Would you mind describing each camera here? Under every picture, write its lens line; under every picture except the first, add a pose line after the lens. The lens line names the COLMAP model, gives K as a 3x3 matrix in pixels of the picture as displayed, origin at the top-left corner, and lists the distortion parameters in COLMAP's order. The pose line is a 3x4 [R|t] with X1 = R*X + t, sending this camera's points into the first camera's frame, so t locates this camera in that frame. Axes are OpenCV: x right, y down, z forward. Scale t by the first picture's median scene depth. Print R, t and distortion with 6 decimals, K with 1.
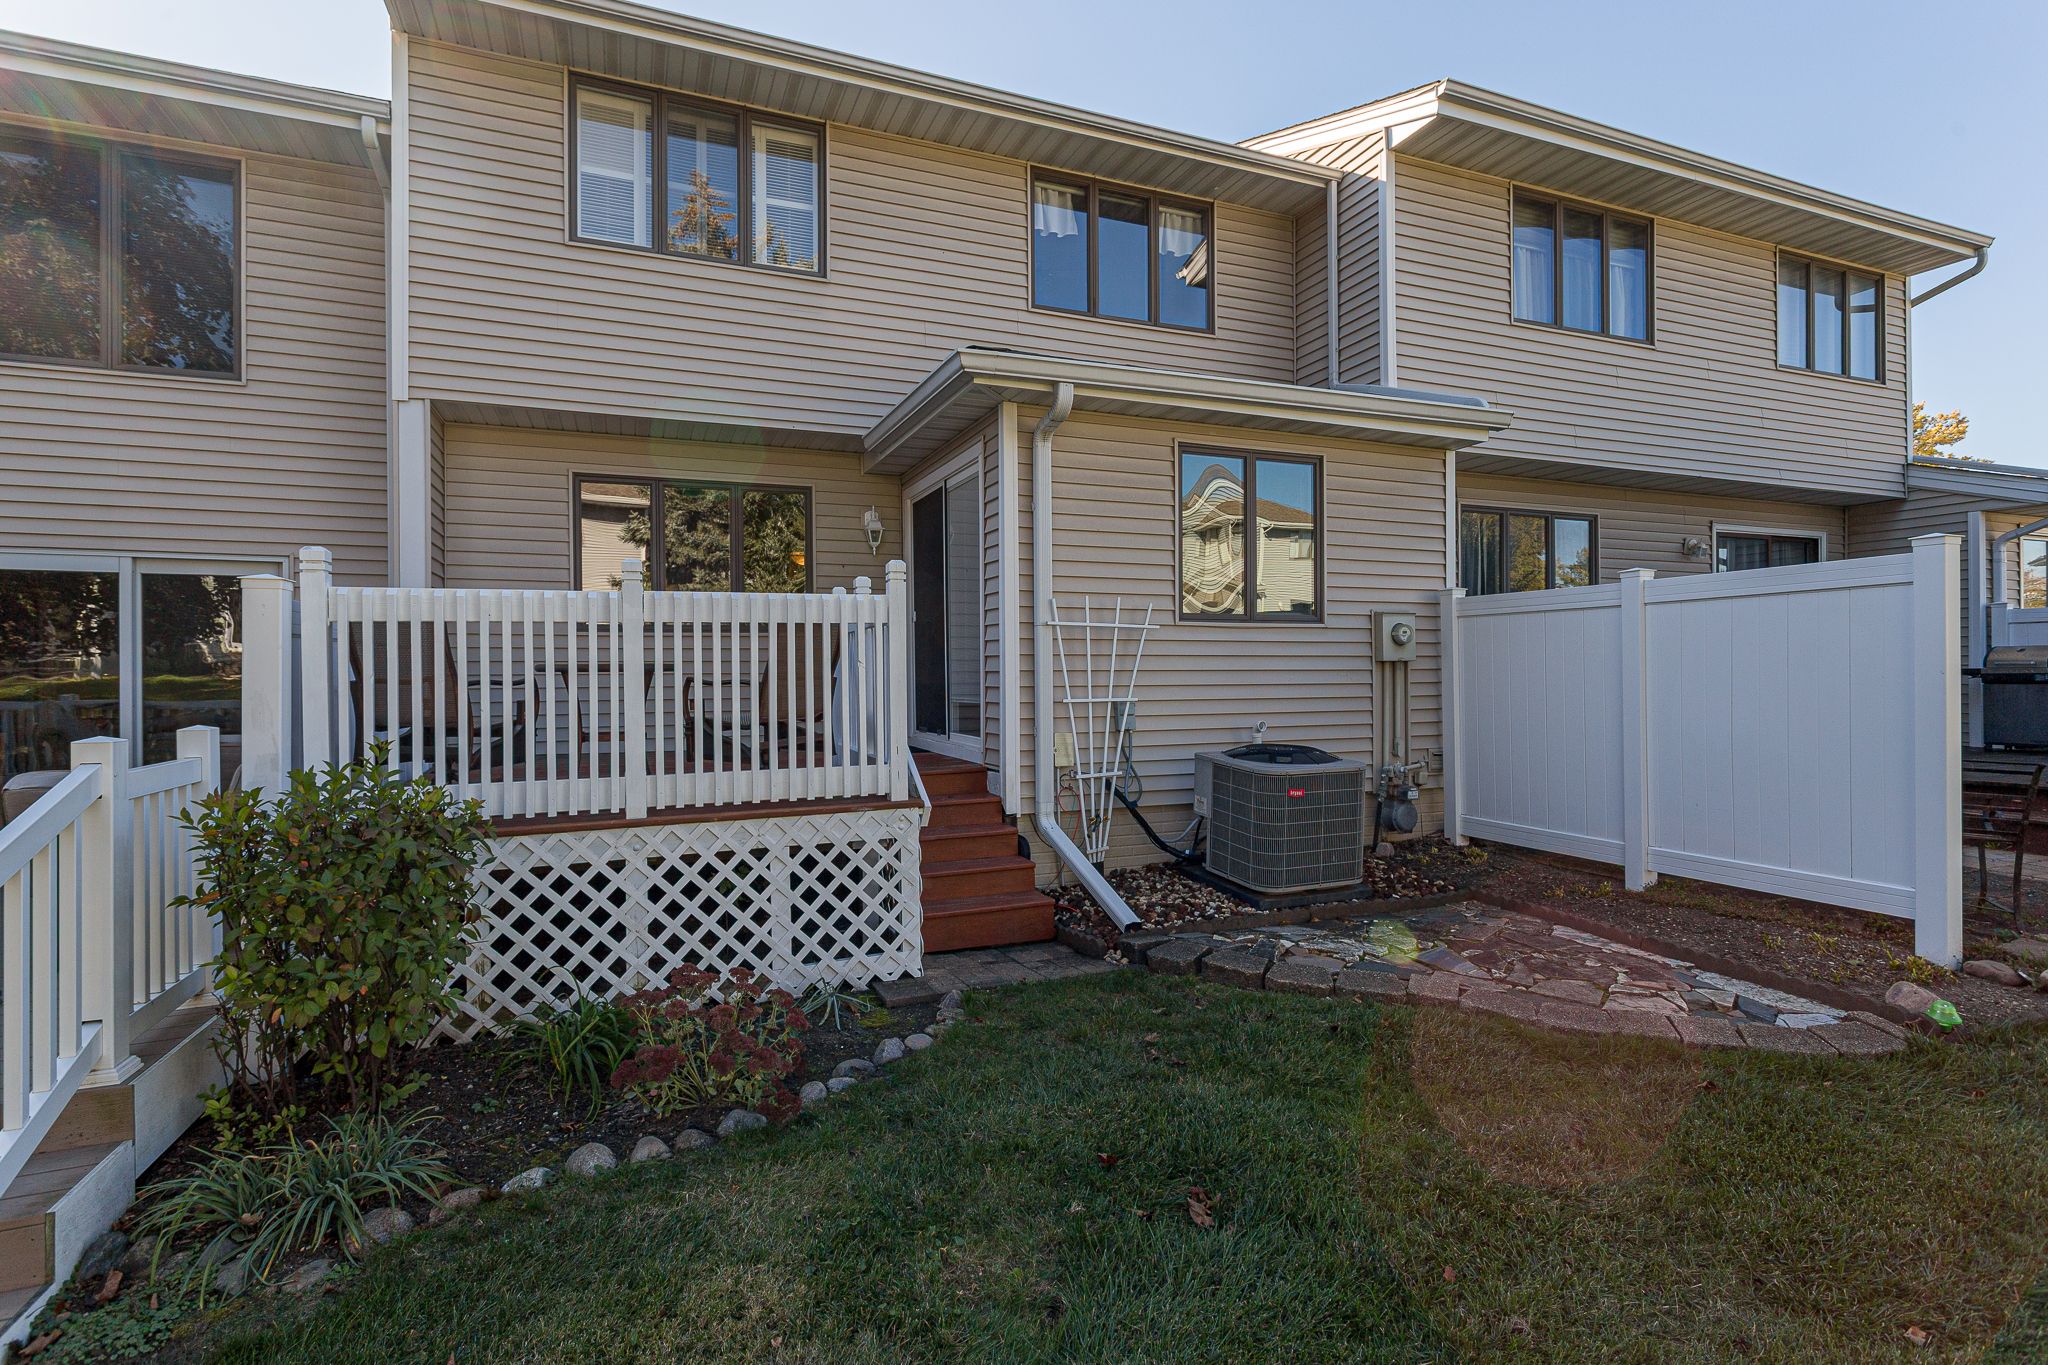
lens RADIAL K [[995.5, 0, 1020.3], [0, 995.5, 667.4], [0, 0, 1]] dist [-0.002487, -0.000049]
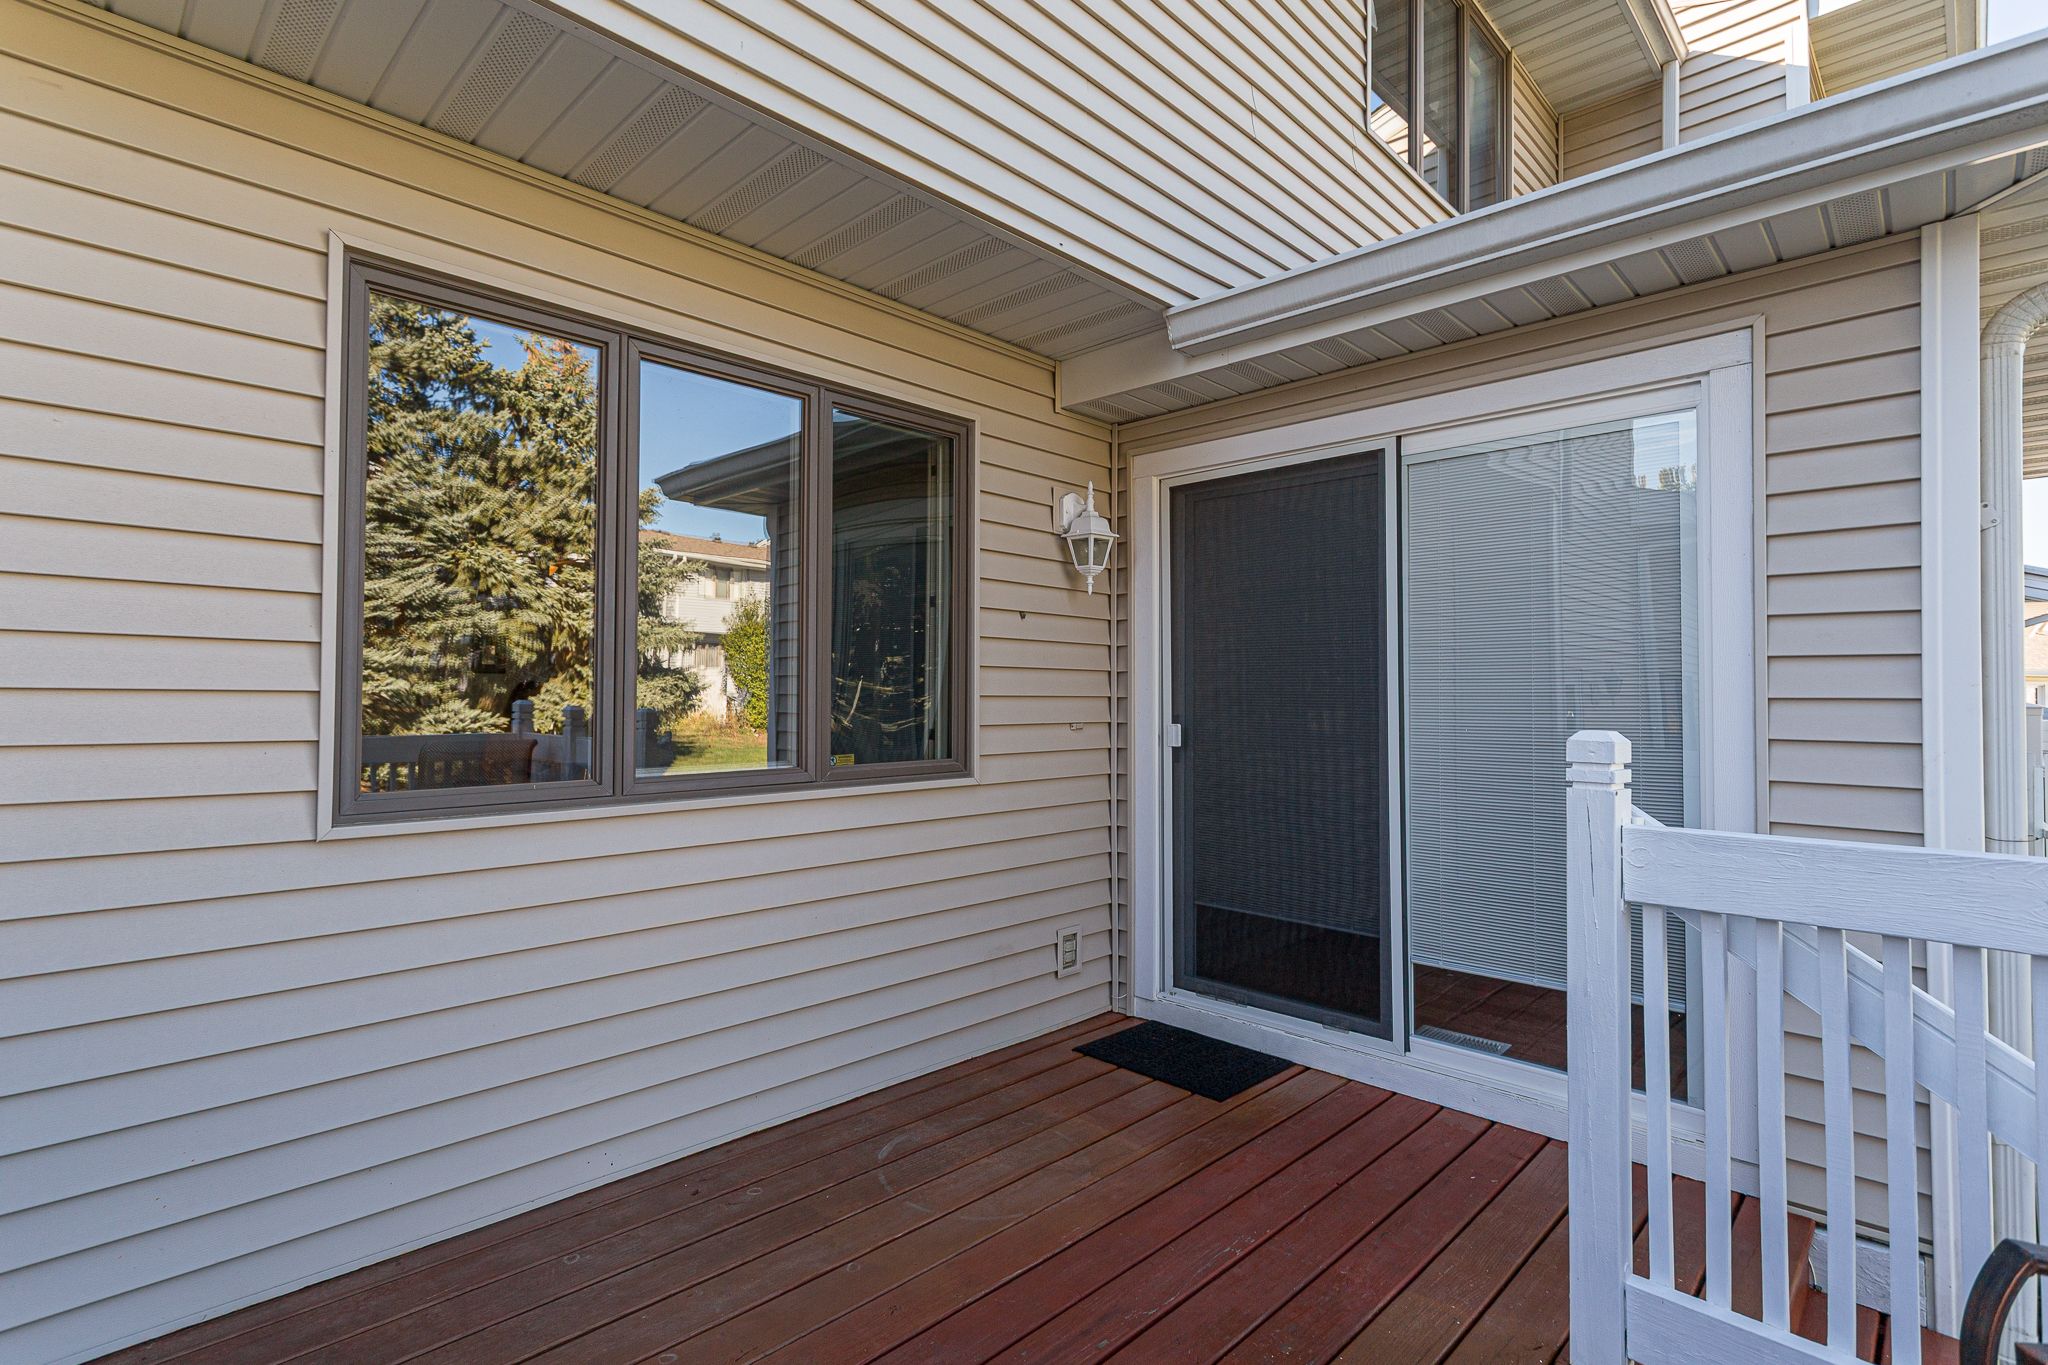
lens RADIAL K [[995.5, 0, 1020.3], [0, 995.5, 667.4], [0, 0, 1]] dist [-0.002487, -0.000049]
pose [[0.913245, 0.025069, 0.406639, -0.354028], [-0.017413, 0.999595, -0.022517, -0.070821], [-0.407038, 0.013483, 0.913312, 0.615440]]
